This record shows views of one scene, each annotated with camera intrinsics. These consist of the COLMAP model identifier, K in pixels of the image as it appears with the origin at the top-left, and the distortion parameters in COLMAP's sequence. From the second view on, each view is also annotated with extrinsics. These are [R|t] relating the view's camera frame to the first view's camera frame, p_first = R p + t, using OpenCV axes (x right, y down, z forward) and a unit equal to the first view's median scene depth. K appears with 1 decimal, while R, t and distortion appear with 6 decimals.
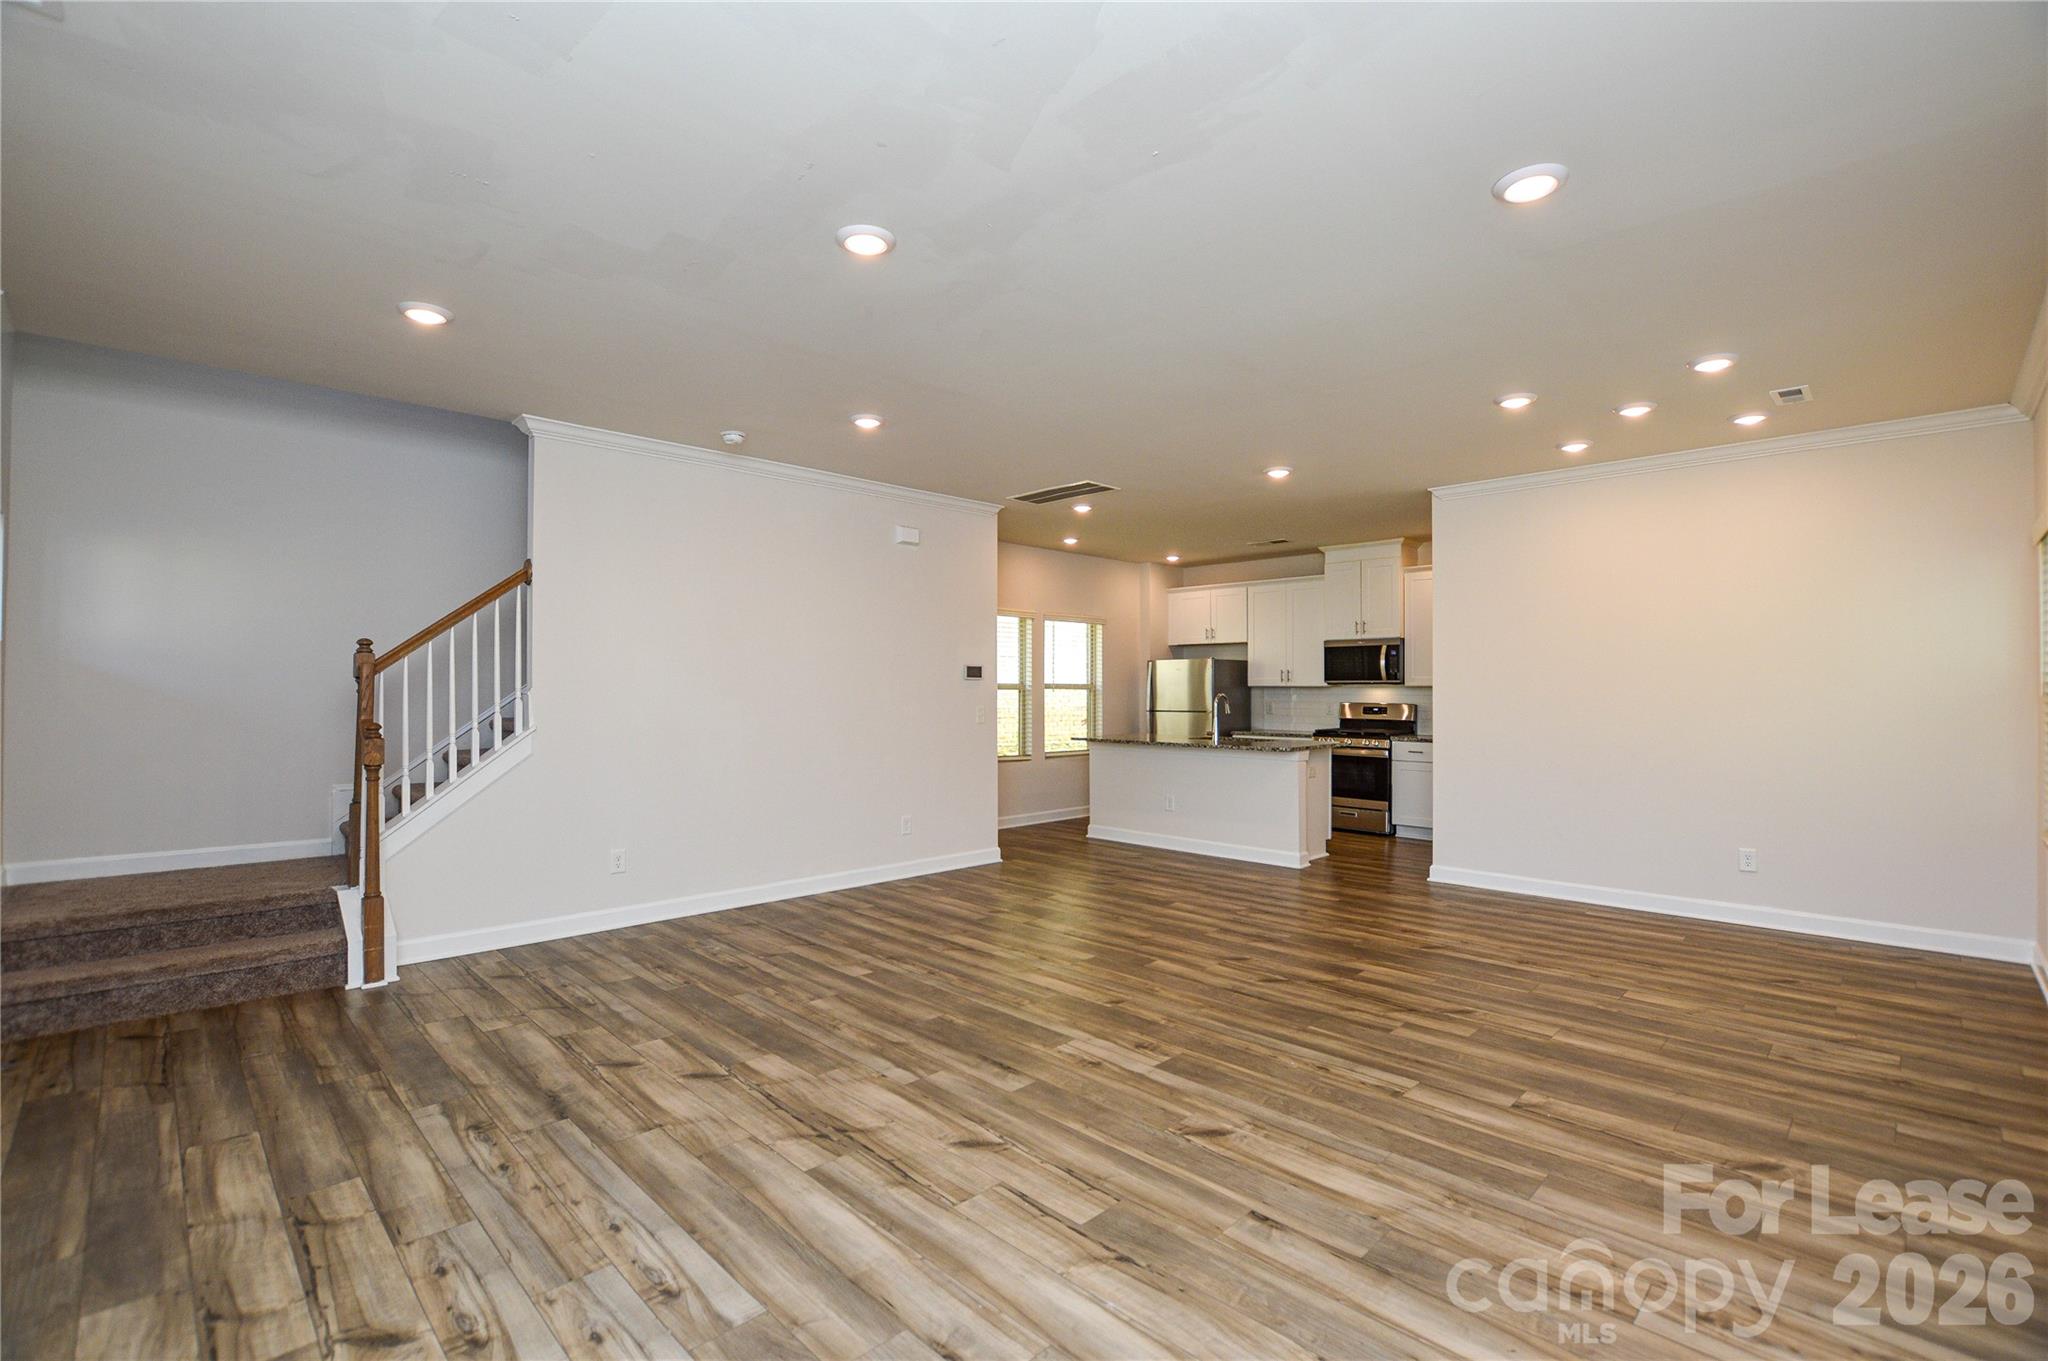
lens RADIAL K [[913.6, 0, 1019.8], [0, 913.6, 678.5], [0, 0, 1]] dist [-0.029571, 0.000419]
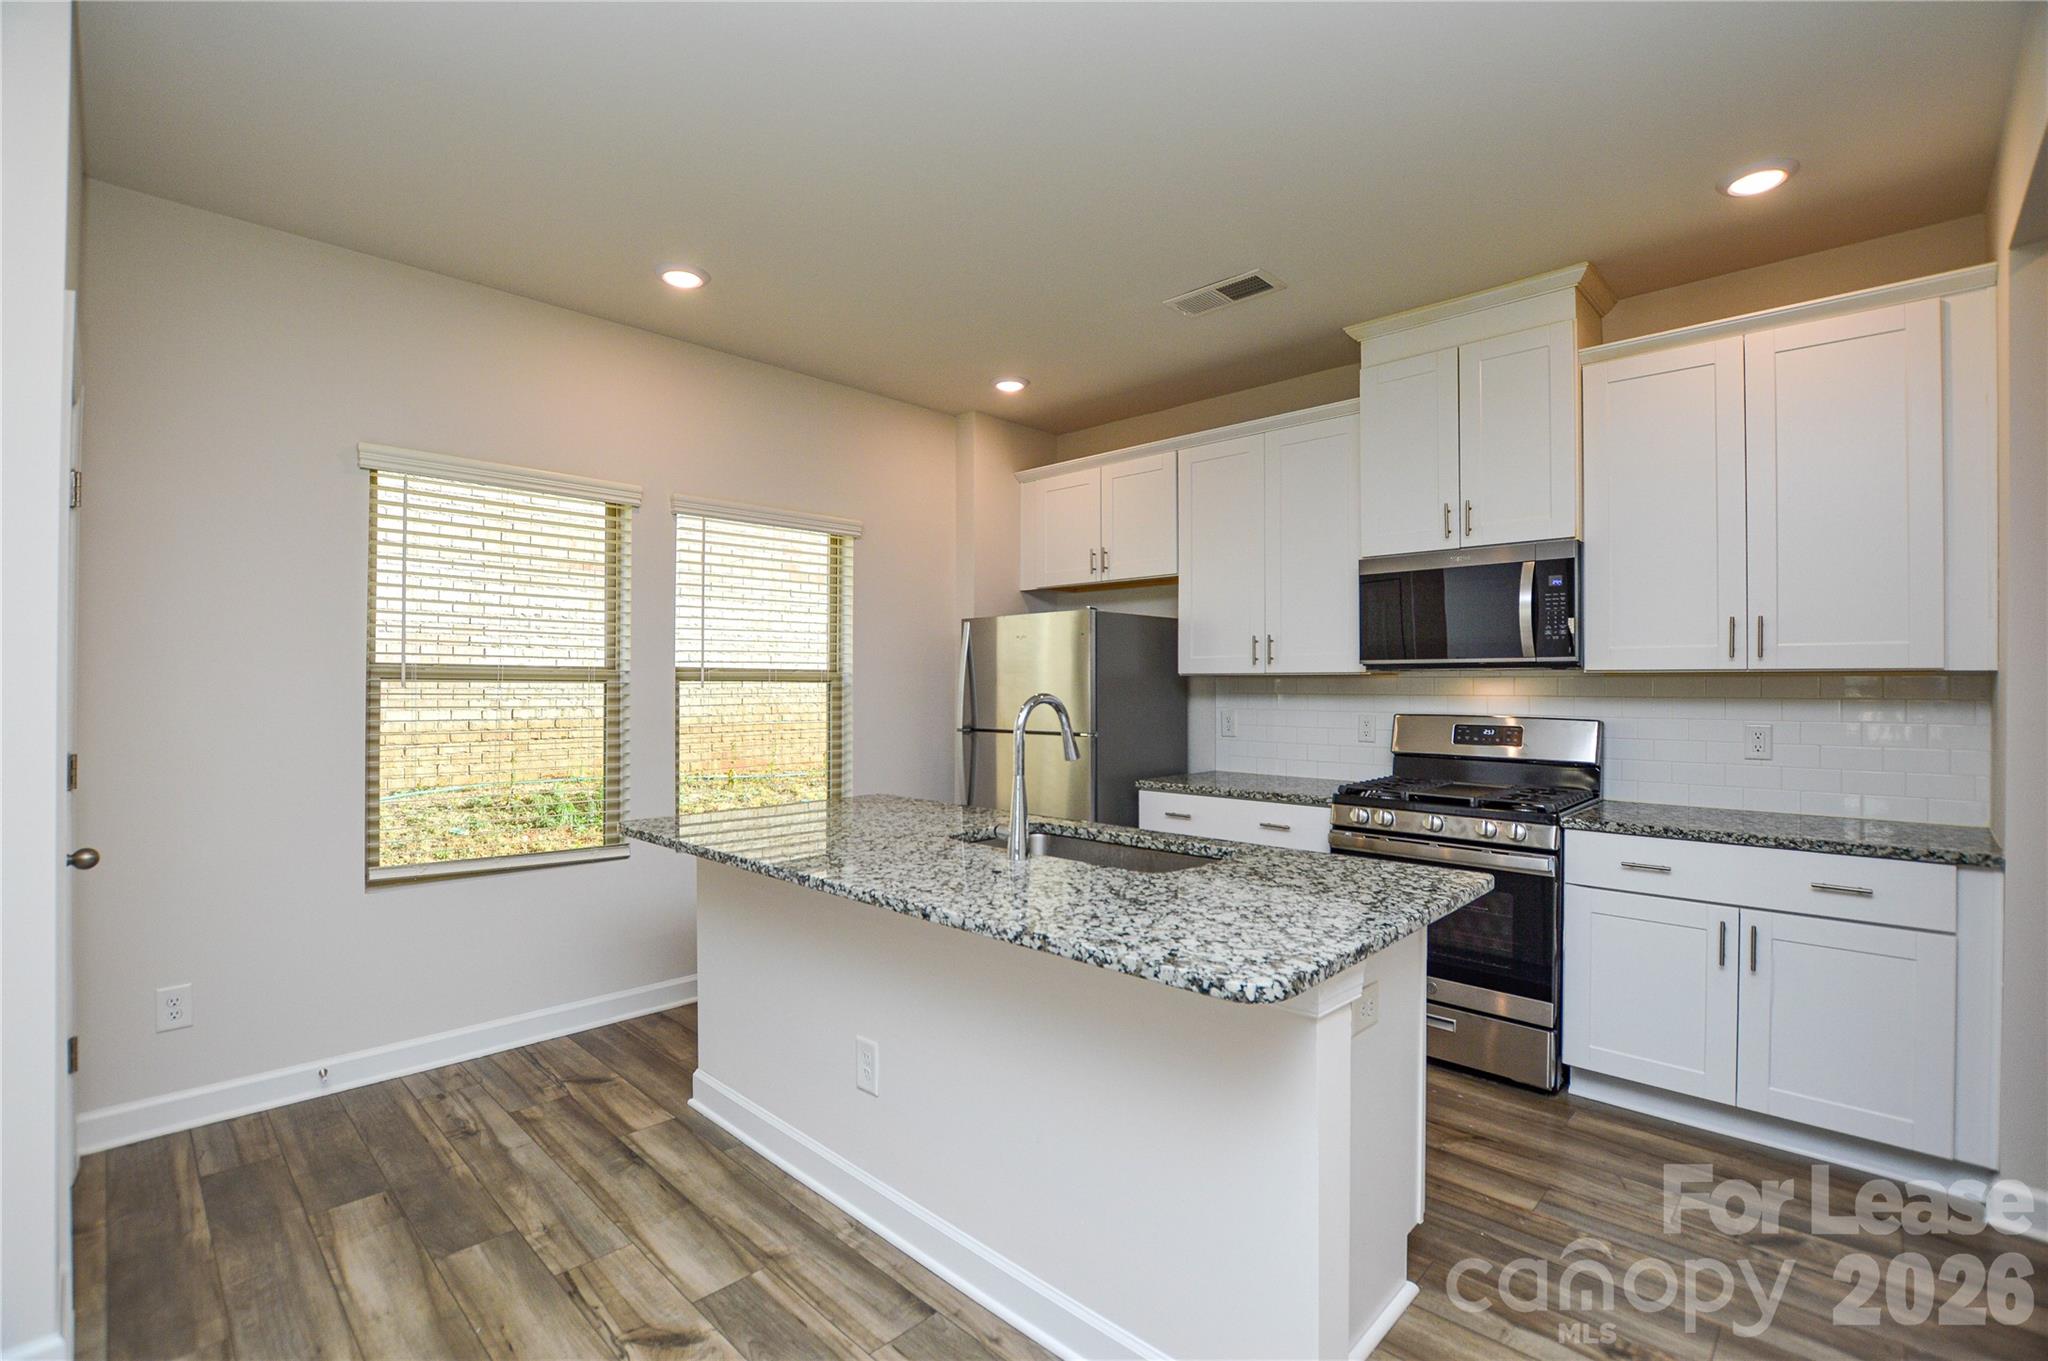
lens RADIAL K [[935.2, 0, 1024.0], [0, 935.2, 680.5], [0, 0, 1]] dist [-0.001643, -0.000336]
pose [[0.999850, -0.000517, 0.017283, 0.383073], [0.000470, 0.999996, 0.002737, 0.021401], [-0.017285, -0.002729, 0.999847, 1.256582]]
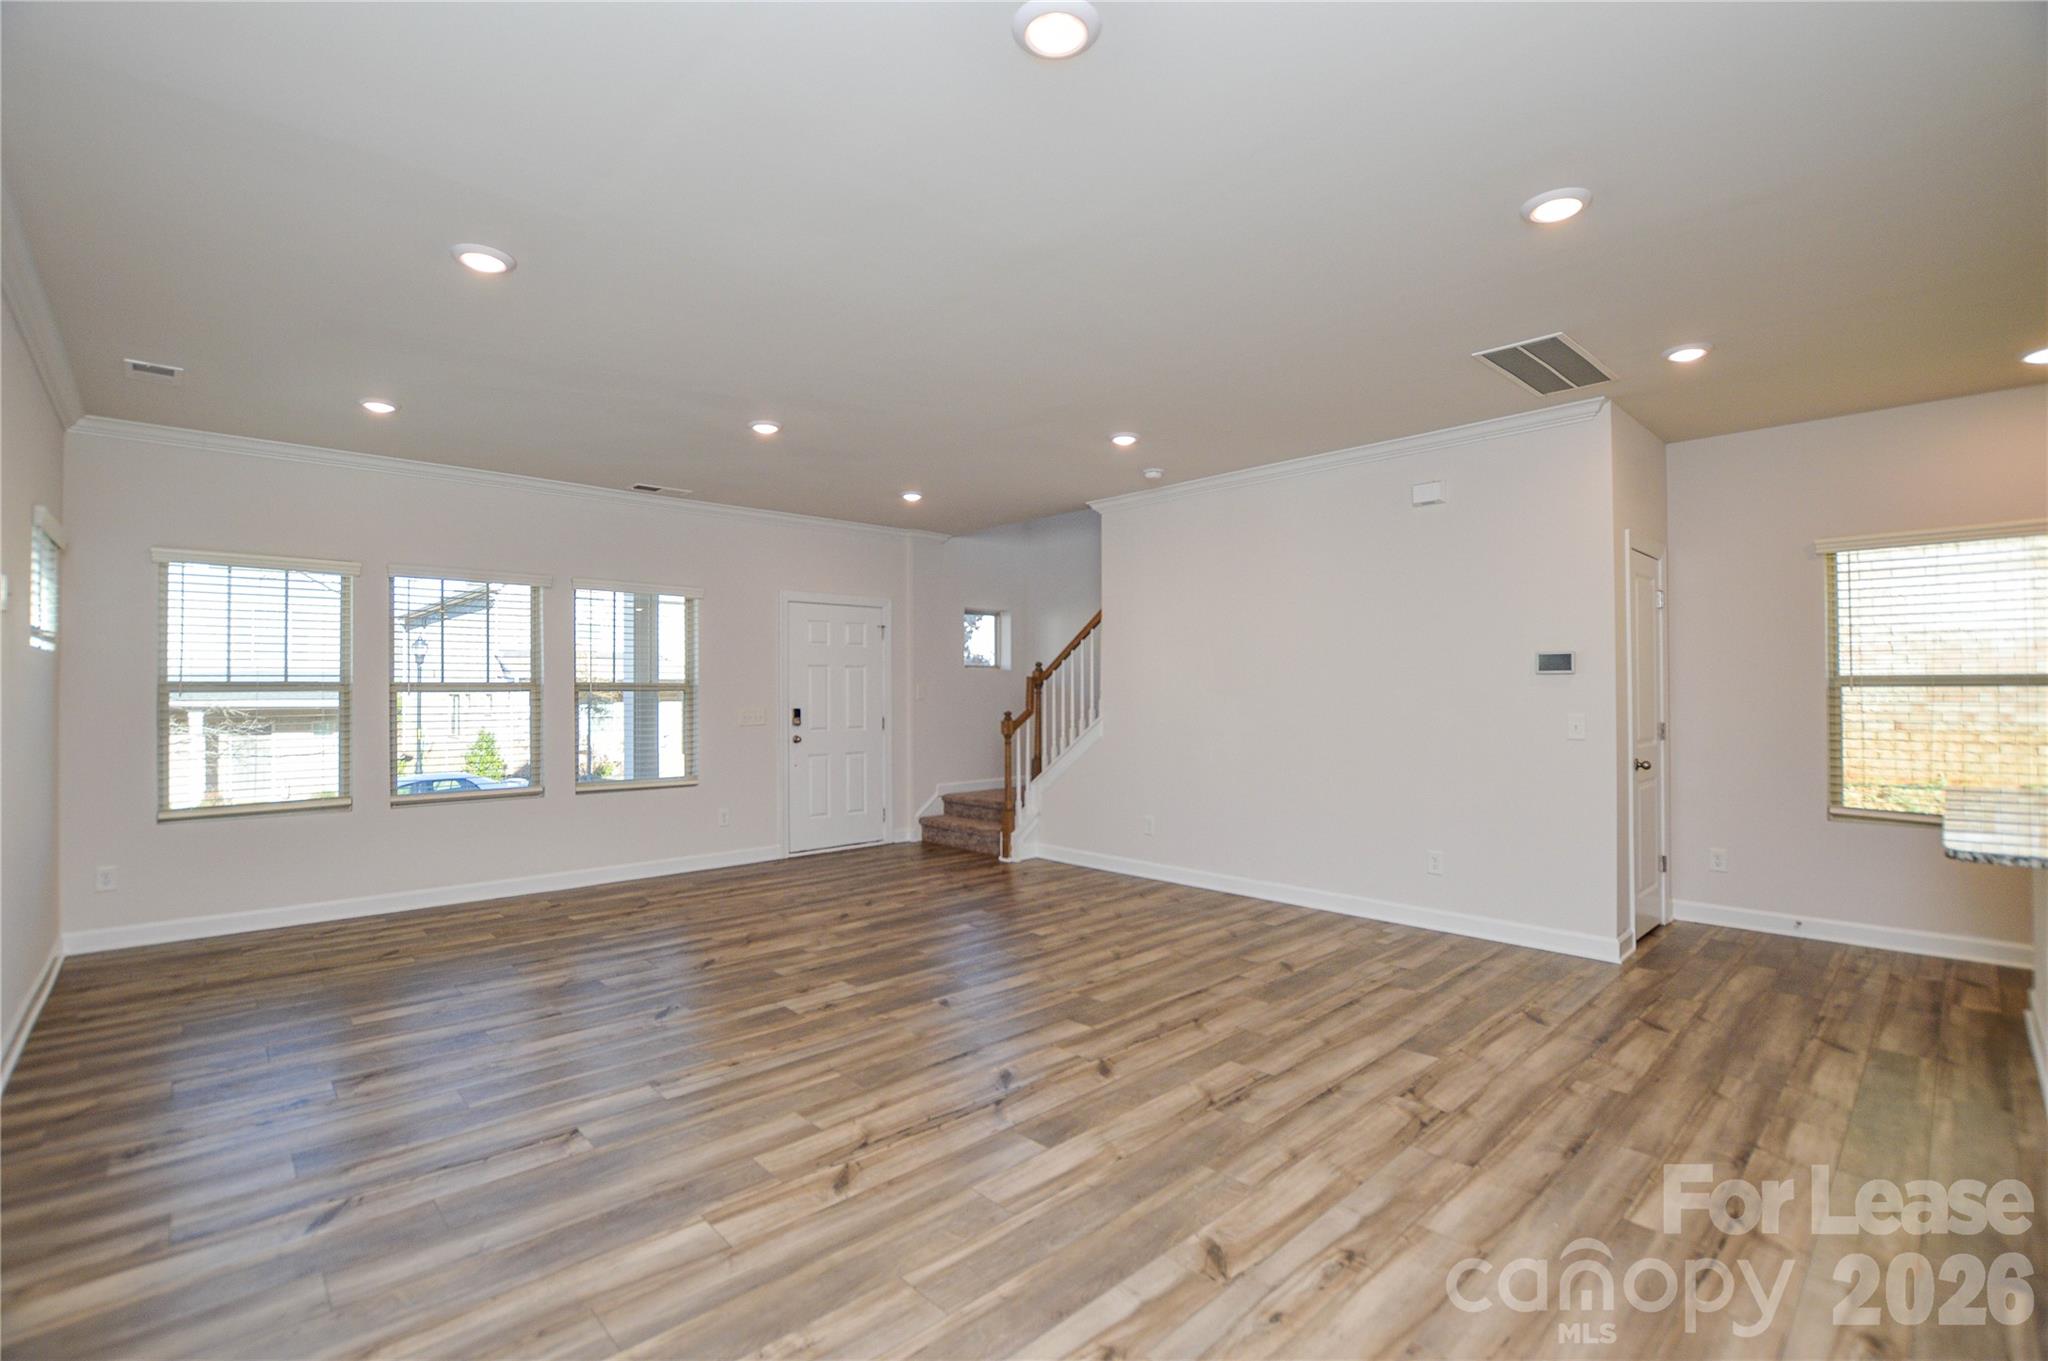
lens RADIAL K [[913.6, 0, 1019.8], [0, 913.6, 678.5], [0, 0, 1]] dist [-0.029571, 0.000419]
pose [[-0.028068, -0.016661, -0.999467, 1.015020], [0.017013, 0.999708, -0.017143, 0.015413], [0.999461, -0.017485, -0.027777, 1.020546]]
